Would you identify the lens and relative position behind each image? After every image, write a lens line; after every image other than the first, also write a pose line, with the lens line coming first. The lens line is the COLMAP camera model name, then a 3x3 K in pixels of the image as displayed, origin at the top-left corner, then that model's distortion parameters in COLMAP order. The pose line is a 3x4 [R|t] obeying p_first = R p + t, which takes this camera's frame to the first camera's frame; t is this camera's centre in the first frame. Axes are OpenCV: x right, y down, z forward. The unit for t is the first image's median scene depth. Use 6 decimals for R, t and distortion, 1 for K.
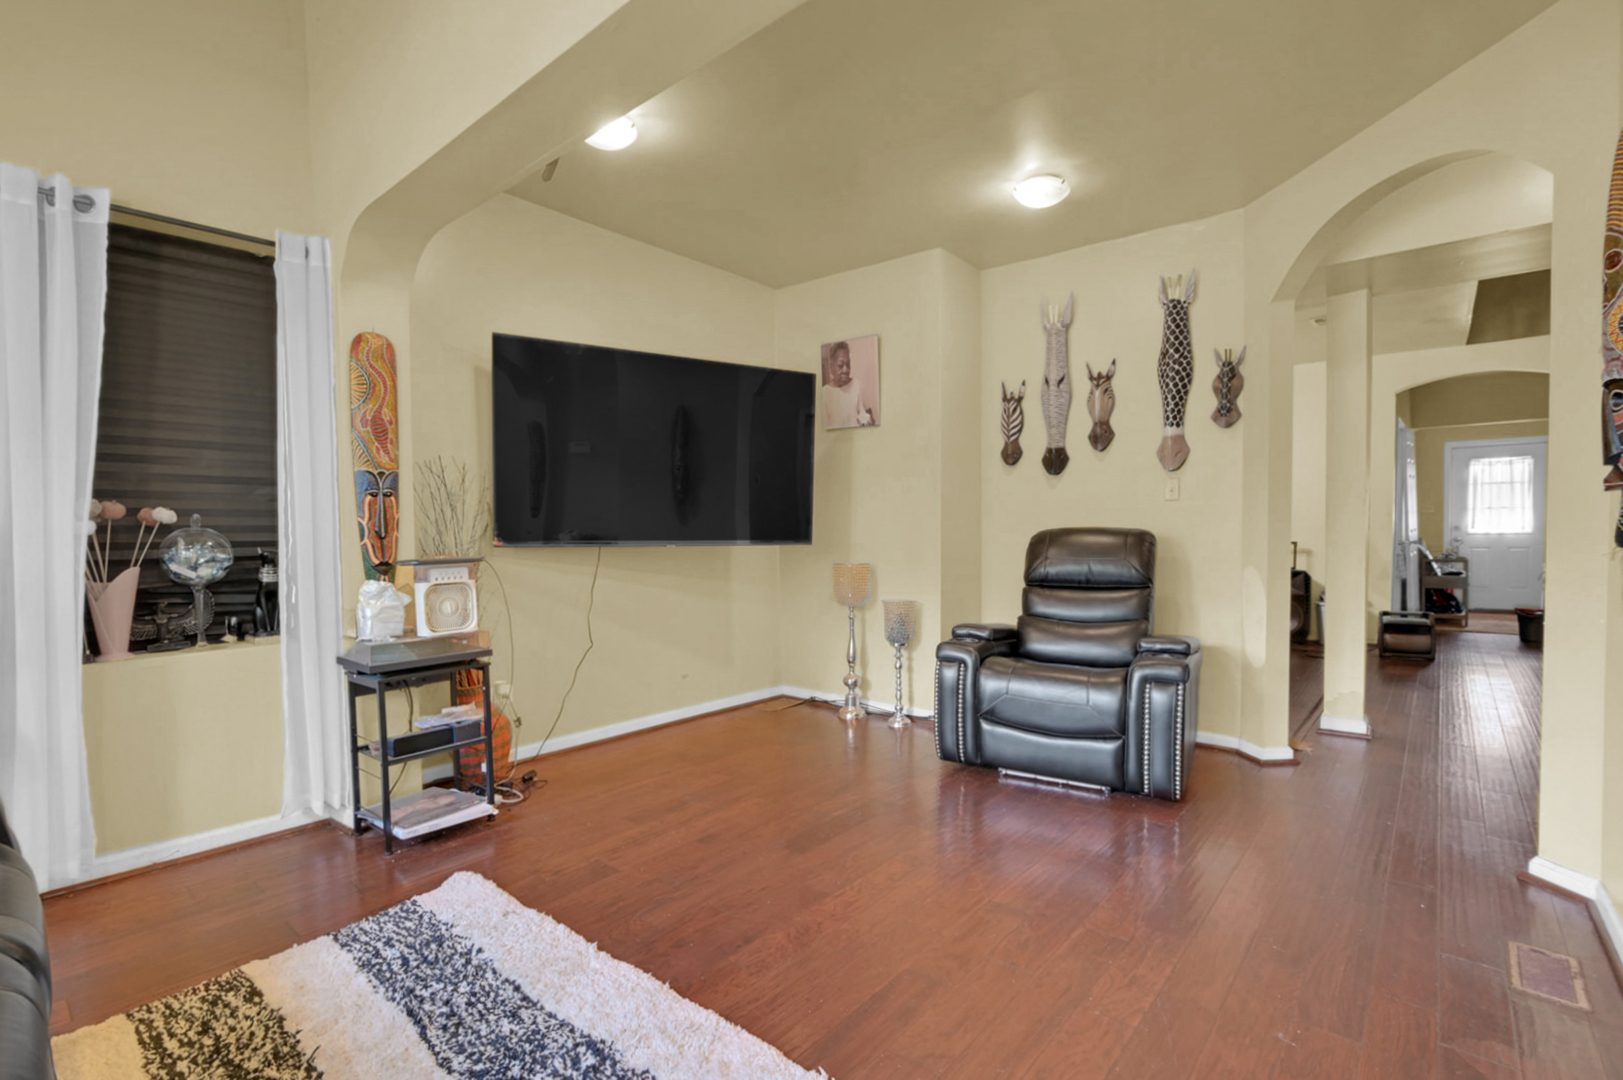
lens RADIAL K [[735.8, 0, 819.4], [0, 735.8, 549.3], [0, 0, 1]] dist [-0.004456, -0.003312]
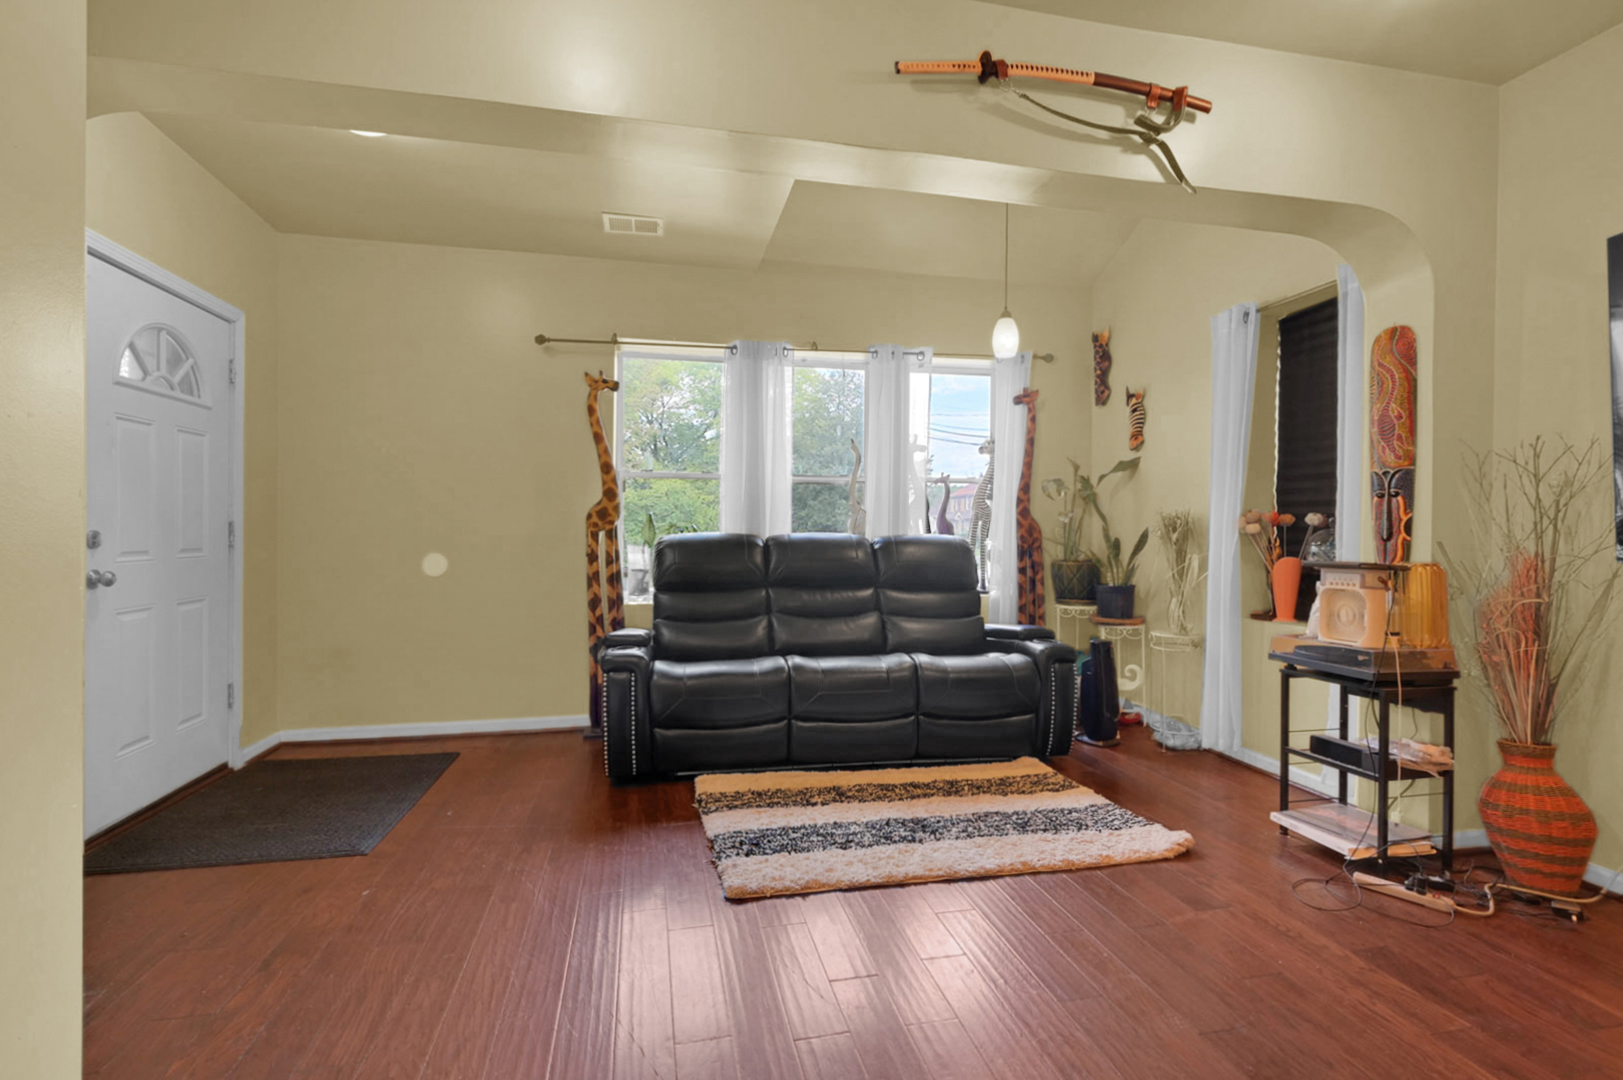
lens RADIAL K [[735.8, 0, 803.0], [0, 735.8, 535.9], [0, 0, 1]] dist [-0.004456, -0.003312]
pose [[-0.620223, 0.016776, -0.784246, 0.639609], [-0.015110, 0.999330, 0.033327, -0.042810], [0.784280, 0.032520, -0.619554, 1.018928]]
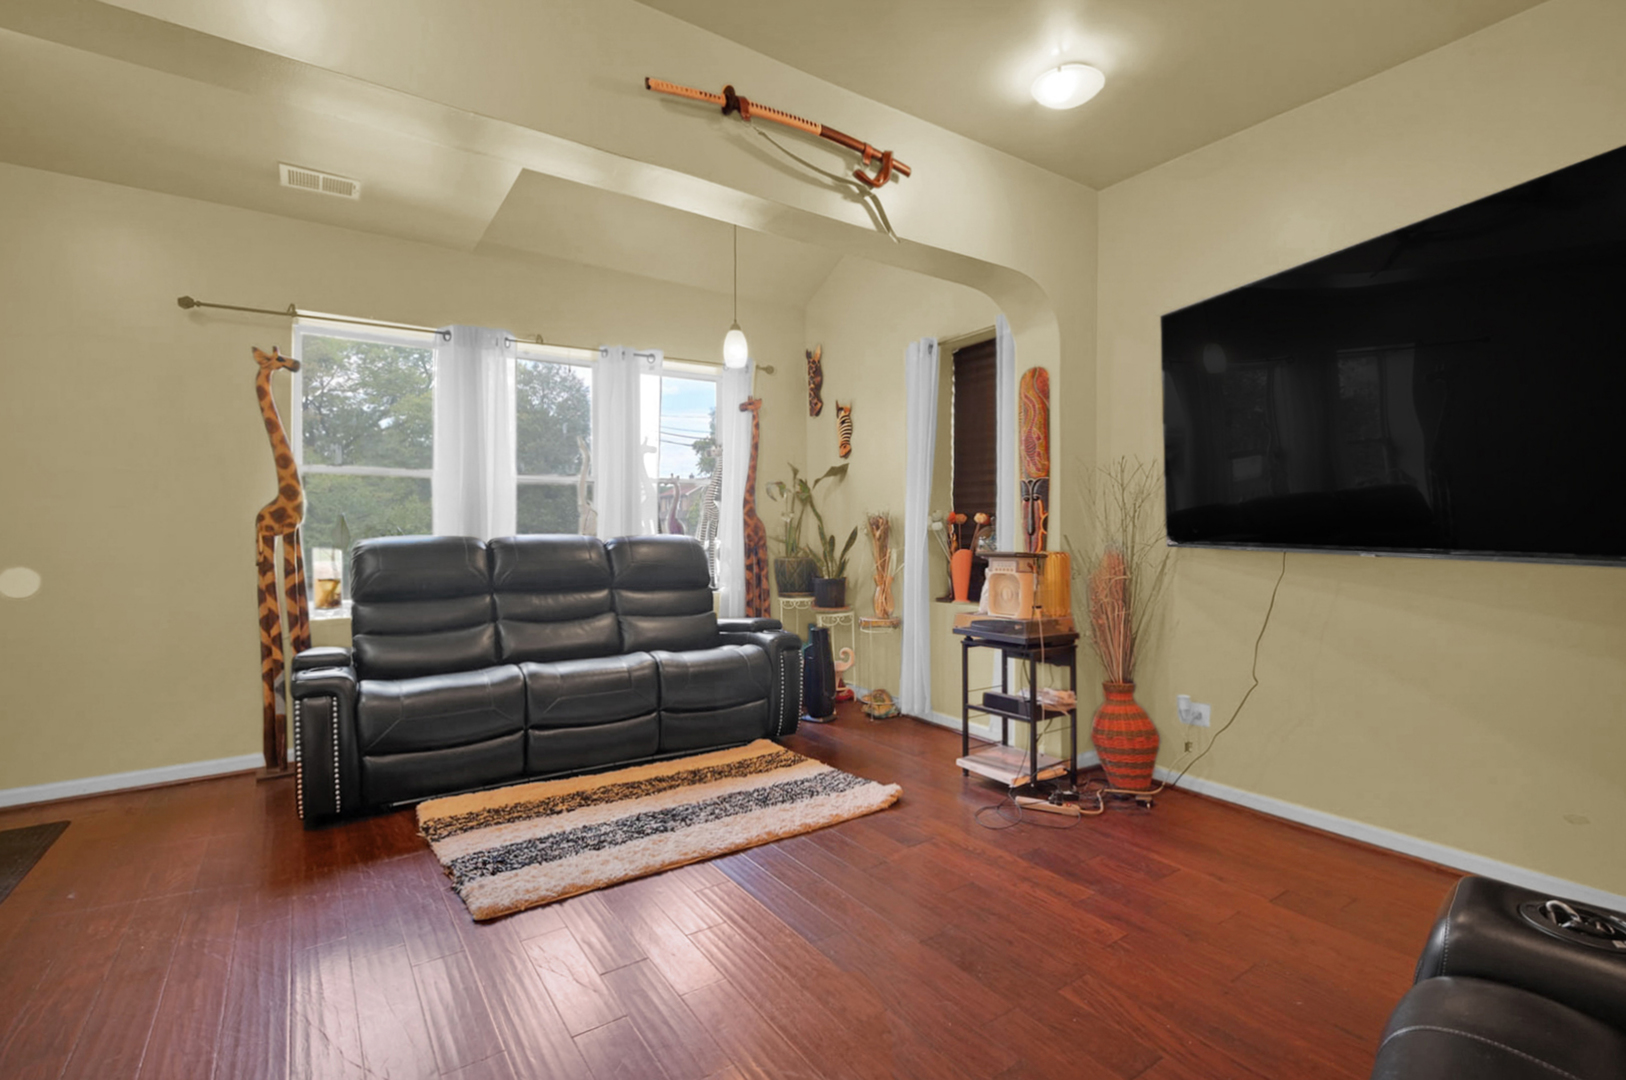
lens RADIAL K [[737.2, 0, 812.6], [0, 737.2, 538.1], [0, 0, 1]] dist [-0.004456, -0.003312]
pose [[-0.266305, 0.025813, -0.963543, 0.698132], [-0.013529, 0.999443, 0.030514, -0.043147], [0.963794, 0.021161, -0.265808, 0.998814]]
